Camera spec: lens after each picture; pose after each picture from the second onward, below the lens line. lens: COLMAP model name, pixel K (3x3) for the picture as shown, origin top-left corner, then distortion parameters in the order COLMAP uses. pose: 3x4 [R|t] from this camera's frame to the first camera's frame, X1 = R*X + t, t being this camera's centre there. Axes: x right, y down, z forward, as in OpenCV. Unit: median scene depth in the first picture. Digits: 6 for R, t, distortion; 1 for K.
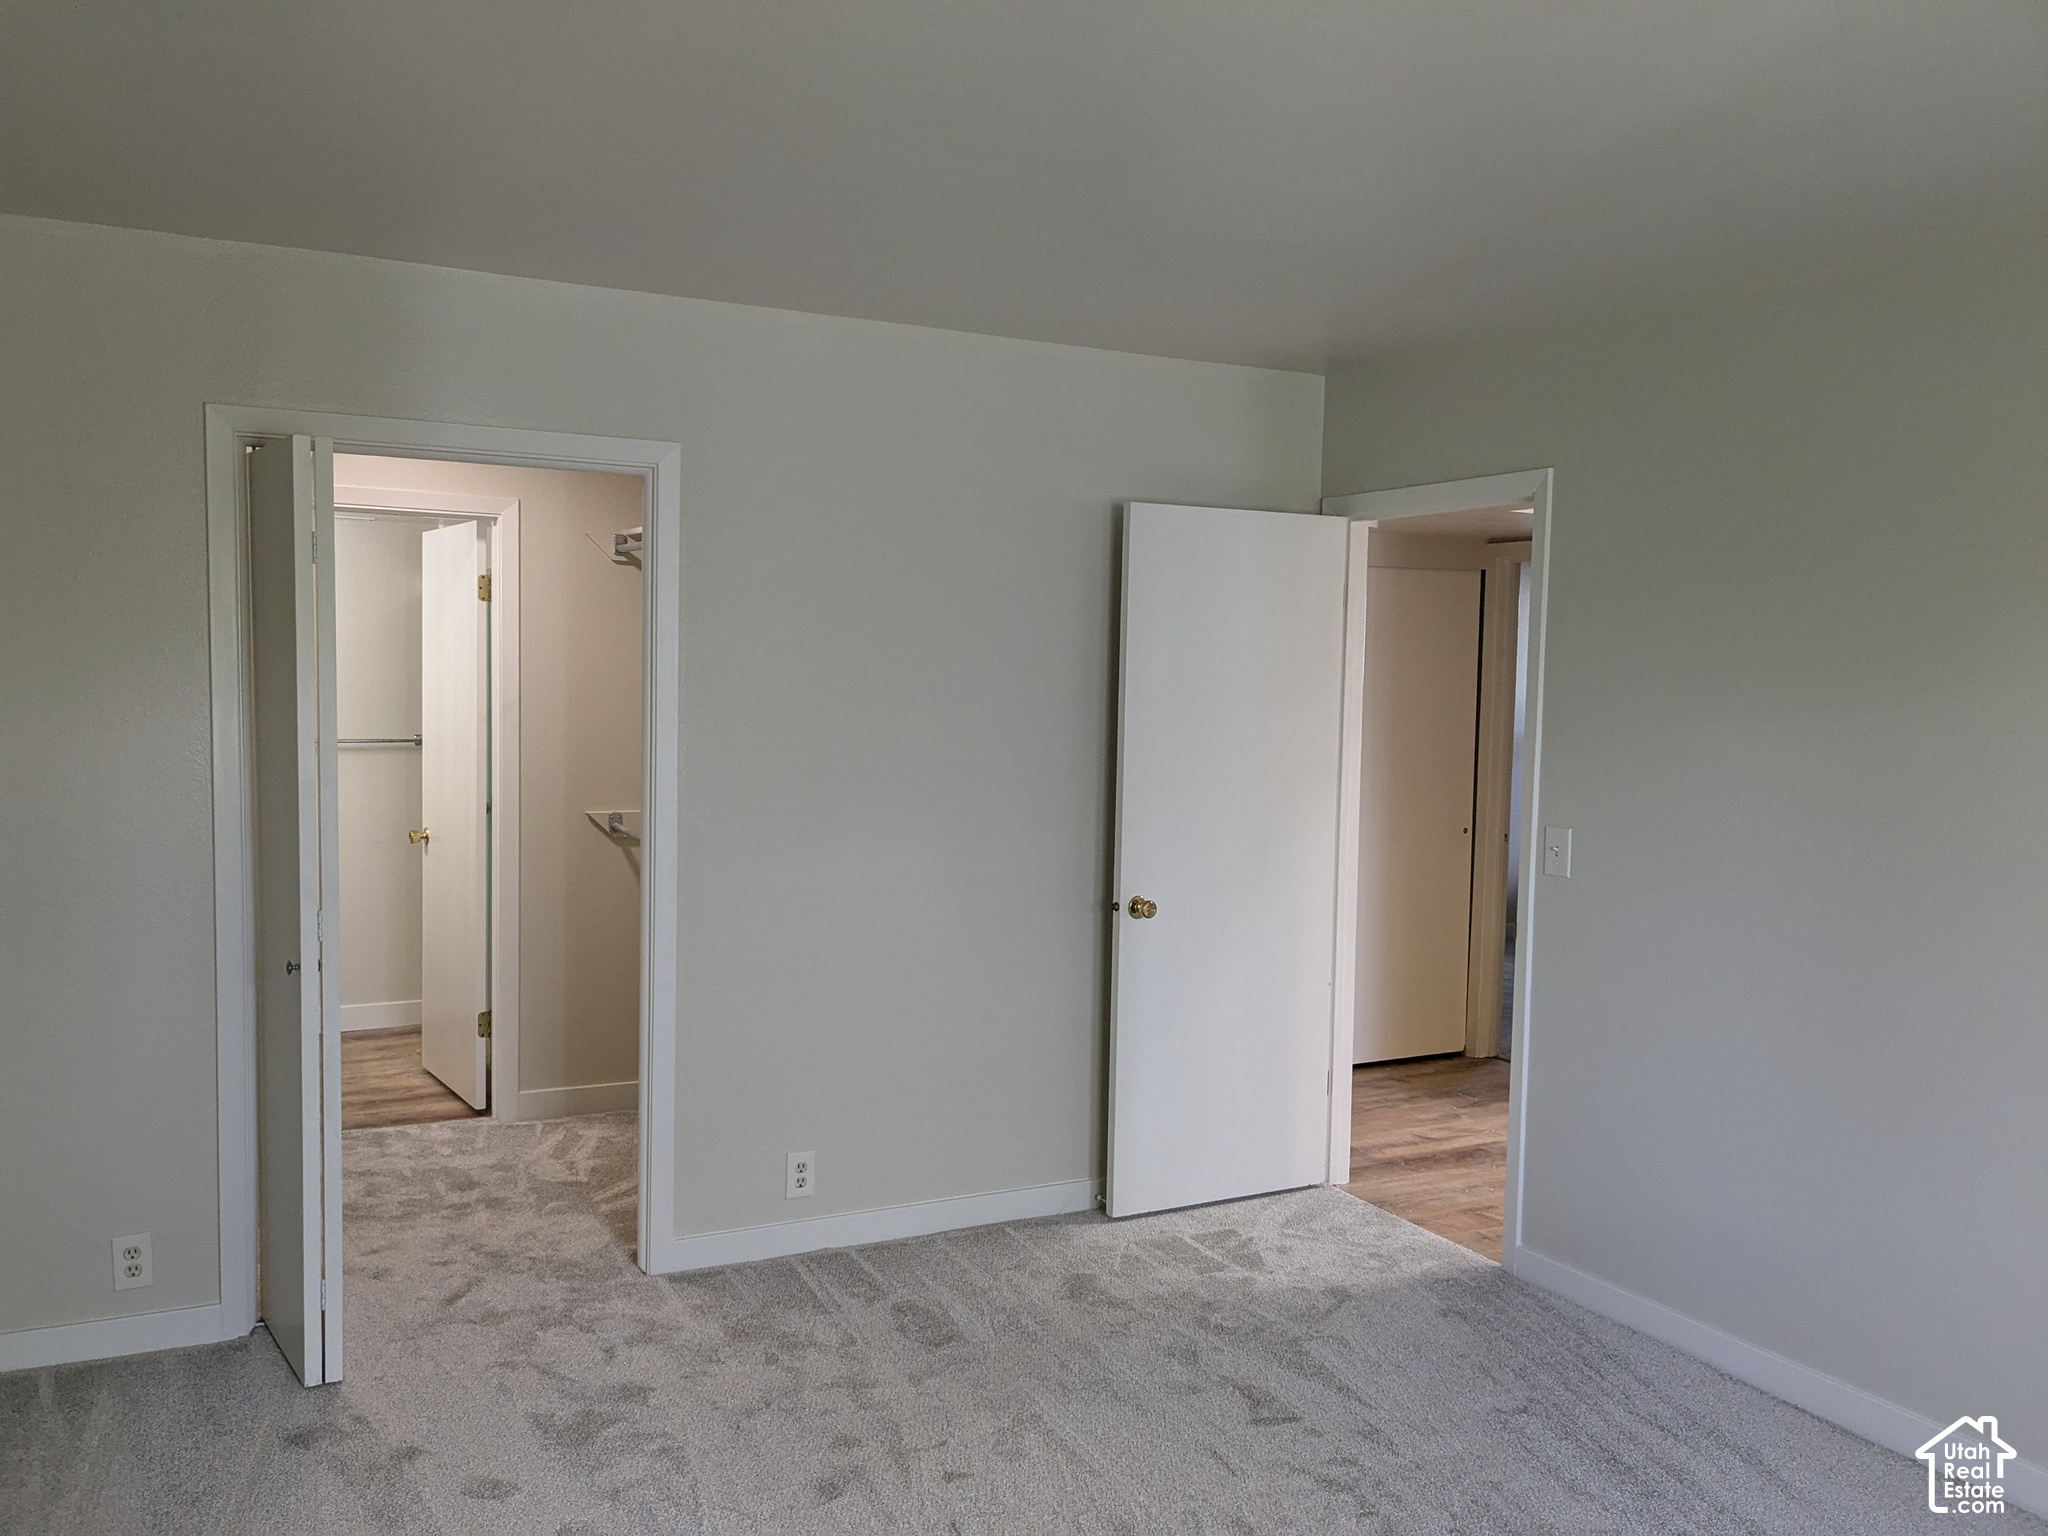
lens RADIAL K [[1623.6, 0, 1024.0], [0, 1623.6, 768.0], [0, 0, 1]] dist [0.040929, -0.181271]
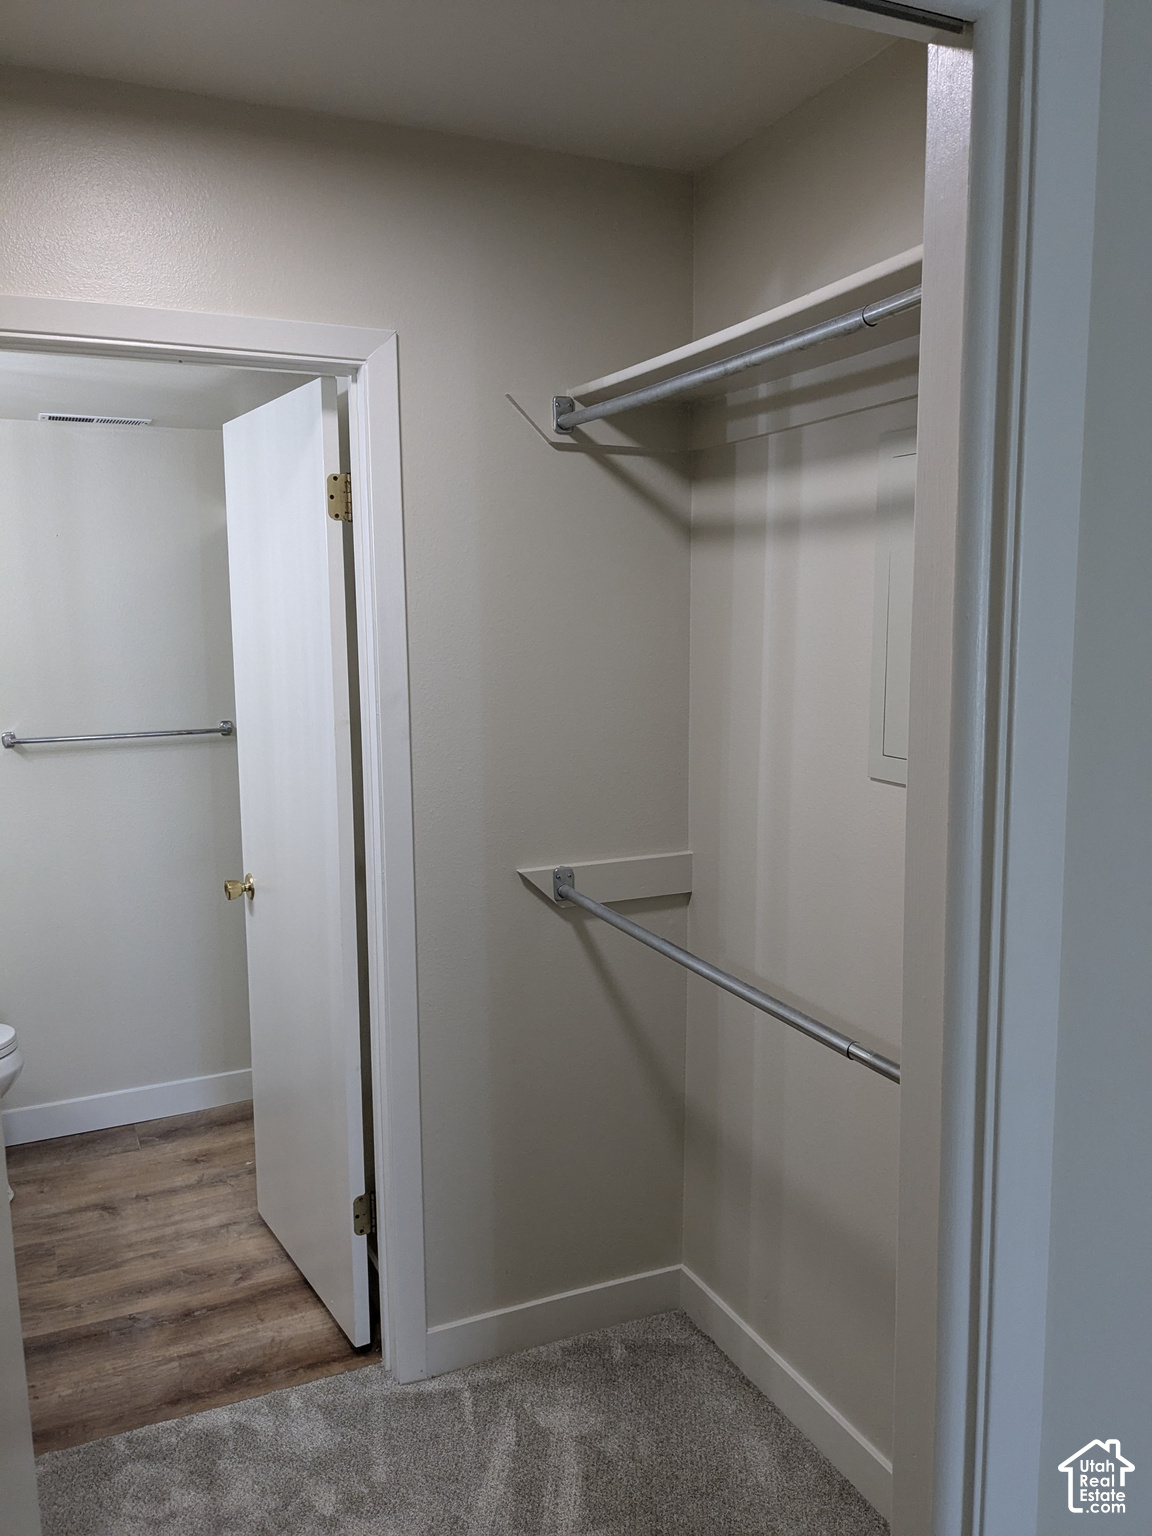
lens RADIAL K [[1209.8, 0, 576.0], [0, 1209.8, 768.0], [0, 0, 1]] dist [0.005820, -0.001511]
pose [[0.997903, -0.024471, -0.059918, -0.219799], [0.028316, 0.997536, 0.064181, -0.038617], [0.058200, -0.065743, 0.996138, 0.558262]]
